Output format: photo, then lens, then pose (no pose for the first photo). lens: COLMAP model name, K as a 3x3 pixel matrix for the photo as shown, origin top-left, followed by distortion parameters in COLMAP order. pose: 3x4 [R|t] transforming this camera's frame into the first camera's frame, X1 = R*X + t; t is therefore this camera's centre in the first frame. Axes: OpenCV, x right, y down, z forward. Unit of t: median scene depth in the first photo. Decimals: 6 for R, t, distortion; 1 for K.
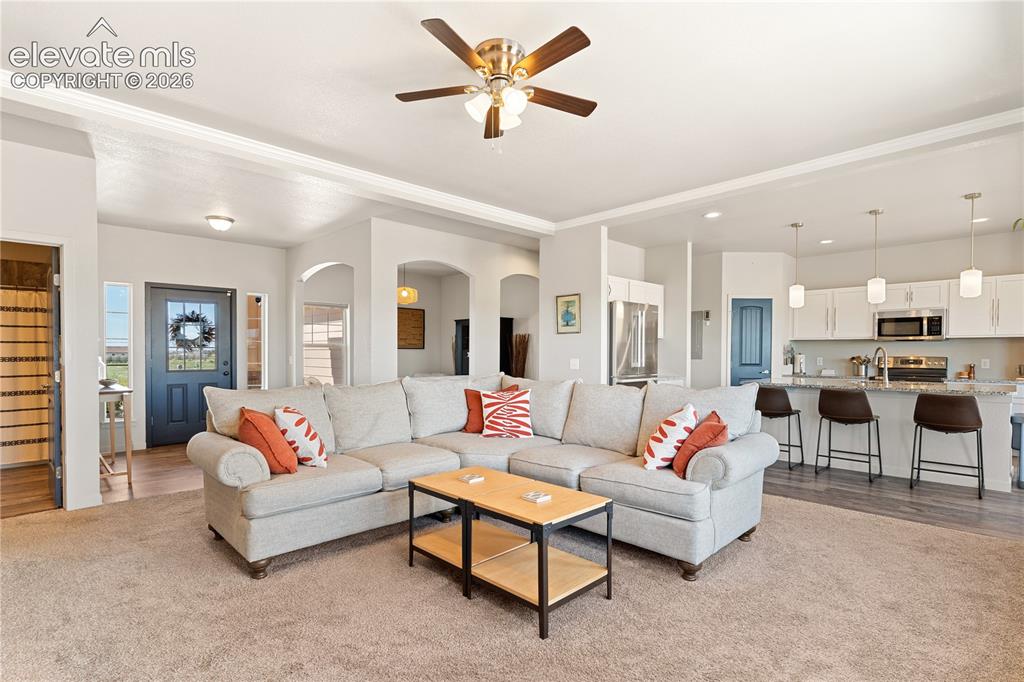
lens RADIAL K [[493.0, 0, 517.5], [0, 493.0, 358.3], [0, 0, 1]] dist [0.000665, 0.001579]
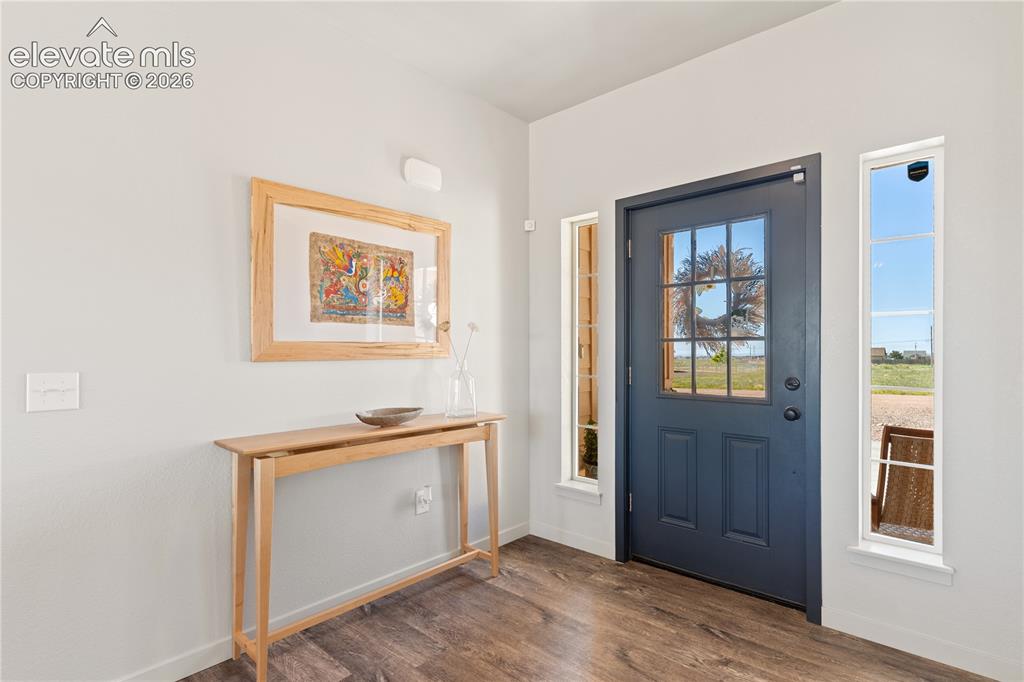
lens RADIAL K [[514.5, 0, 507.5], [0, 514.5, 353.3], [0, 0, 1]] dist [0.006697, 0.000576]
pose [[0.050954, -0.003902, -0.998693, -0.253619], [-0.015054, 0.999876, -0.004675, -0.006481], [0.998588, 0.015273, 0.050889, 0.809015]]
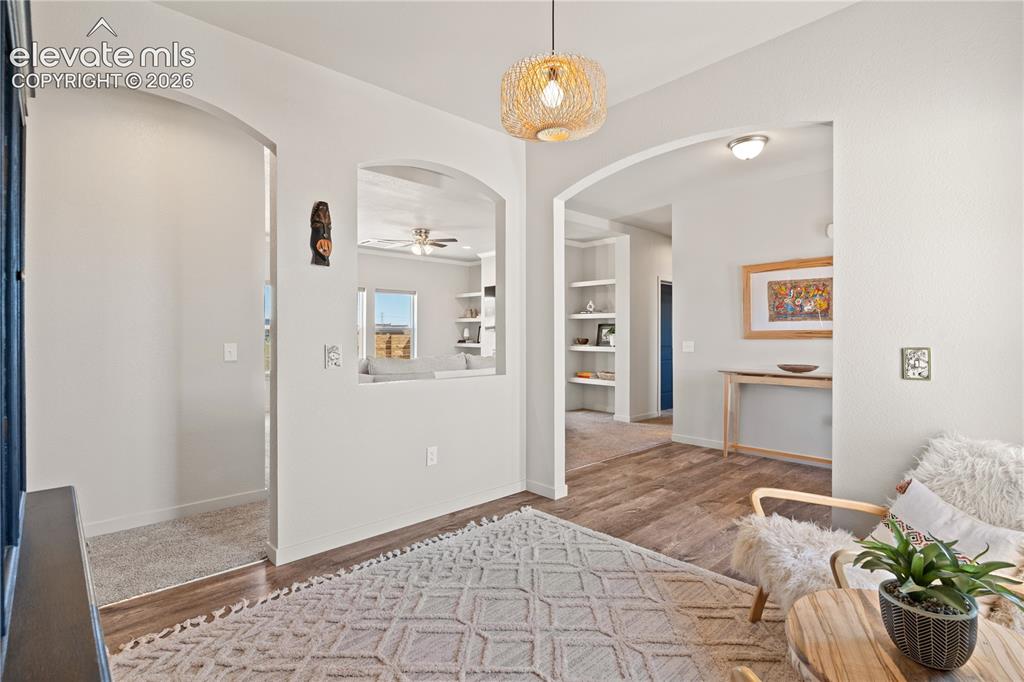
lens RADIAL K [[493.0, 0, 515.3], [0, 493.0, 338.4], [0, 0, 1]] dist [0.000665, 0.001579]
pose [[-0.999693, -0.003144, 0.024562, -0.242560], [-0.002494, 0.999647, 0.026447, -0.020521], [-0.024636, 0.026378, -0.999348, 1.445261]]
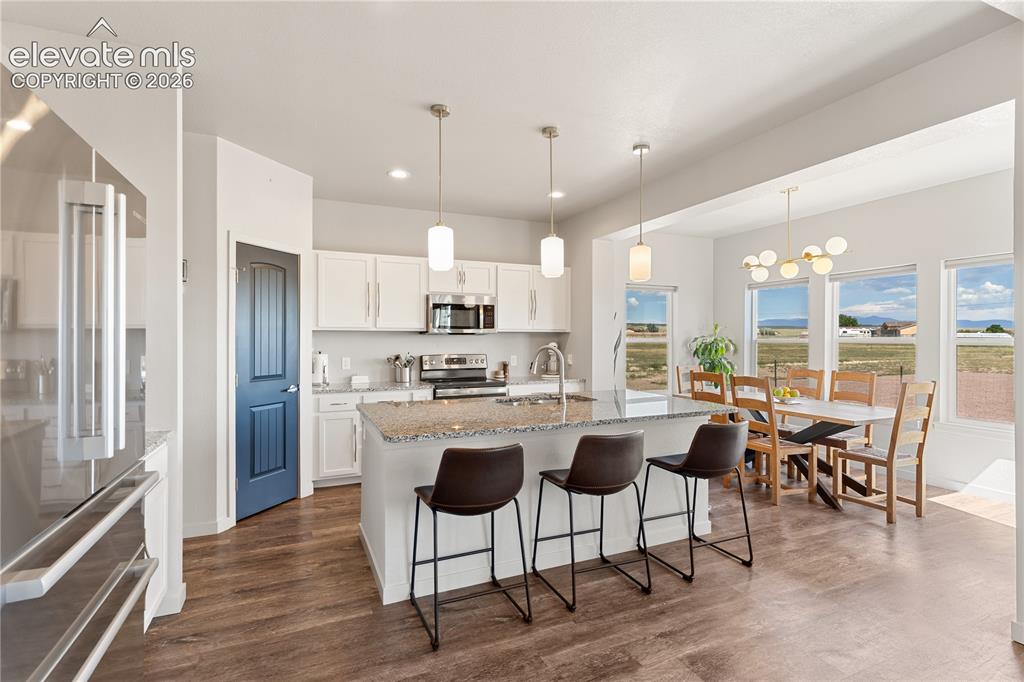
lens RADIAL K [[493.0, 0, 507.3], [0, 493.0, 340.9], [0, 0, 1]] dist [0.000665, 0.001579]
pose [[0.357507, -0.004572, 0.933899, 0.094242], [0.015781, 0.999875, -0.001146, -0.023473], [-0.933777, 0.015147, 0.357535, 0.665294]]
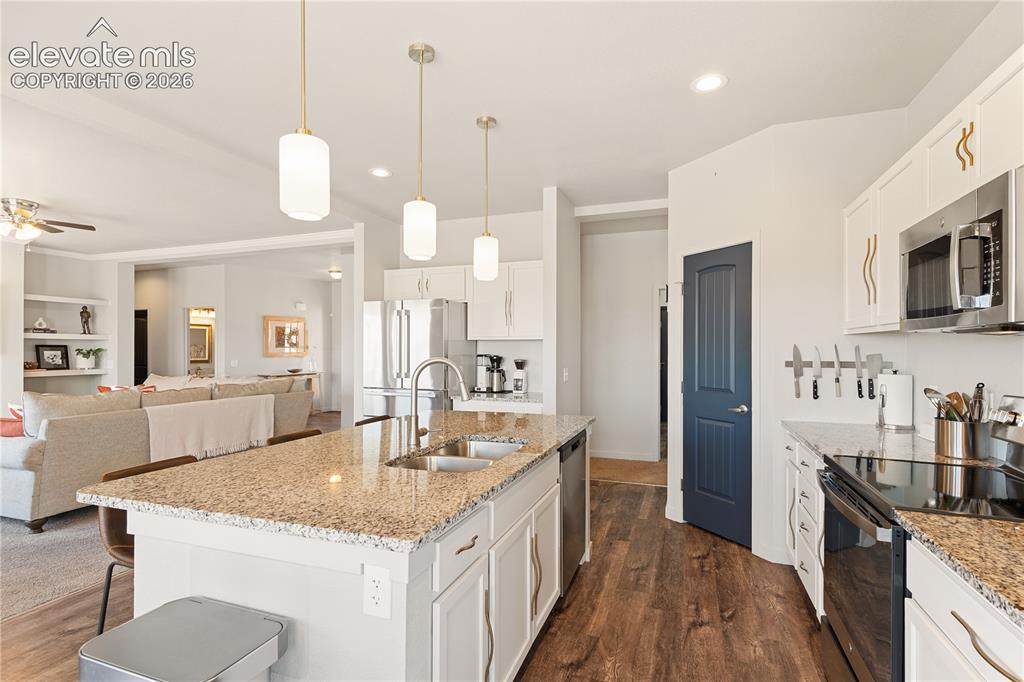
lens RADIAL K [[493.0, 0, 513.9], [0, 493.0, 343.5], [0, 0, 1]] dist [0.000665, 0.001579]
pose [[0.424816, -0.011443, -0.905207, 0.926335], [-0.015750, 0.999675, -0.020028, -0.021913], [0.905143, 0.022765, 0.424498, 0.712844]]
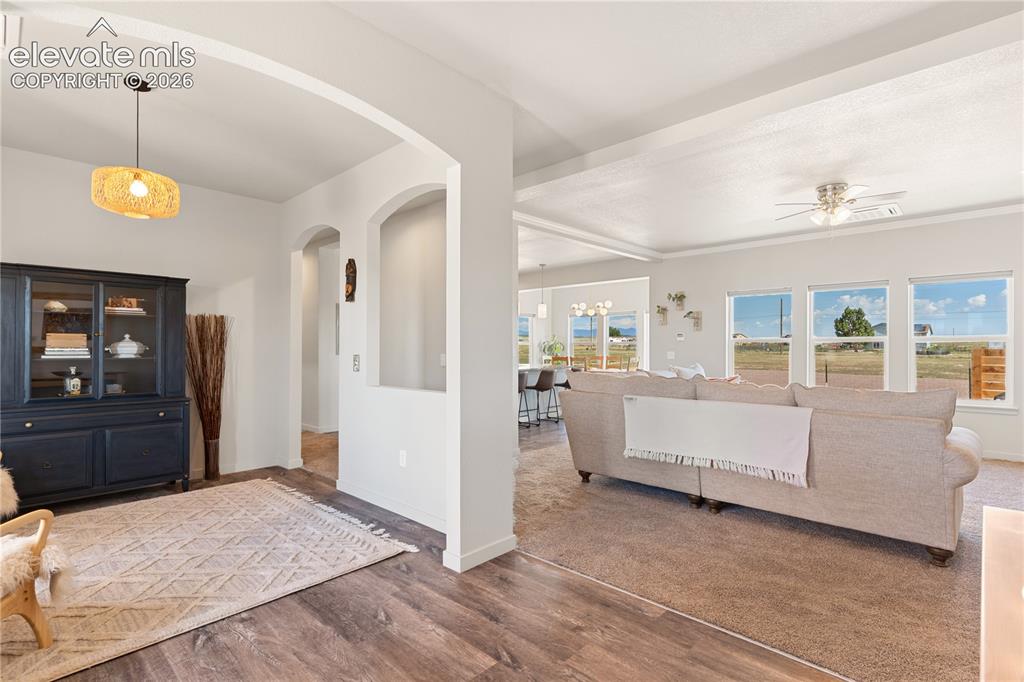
lens RADIAL K [[493.0, 0, 507.3], [0, 493.0, 346.6], [0, 0, 1]] dist [0.000665, 0.001579]
pose [[-0.024191, 0.000664, 0.999707, -0.693469], [0.020348, 0.999793, -0.000172, -0.009771], [-0.999500, 0.020338, -0.024200, 0.850123]]
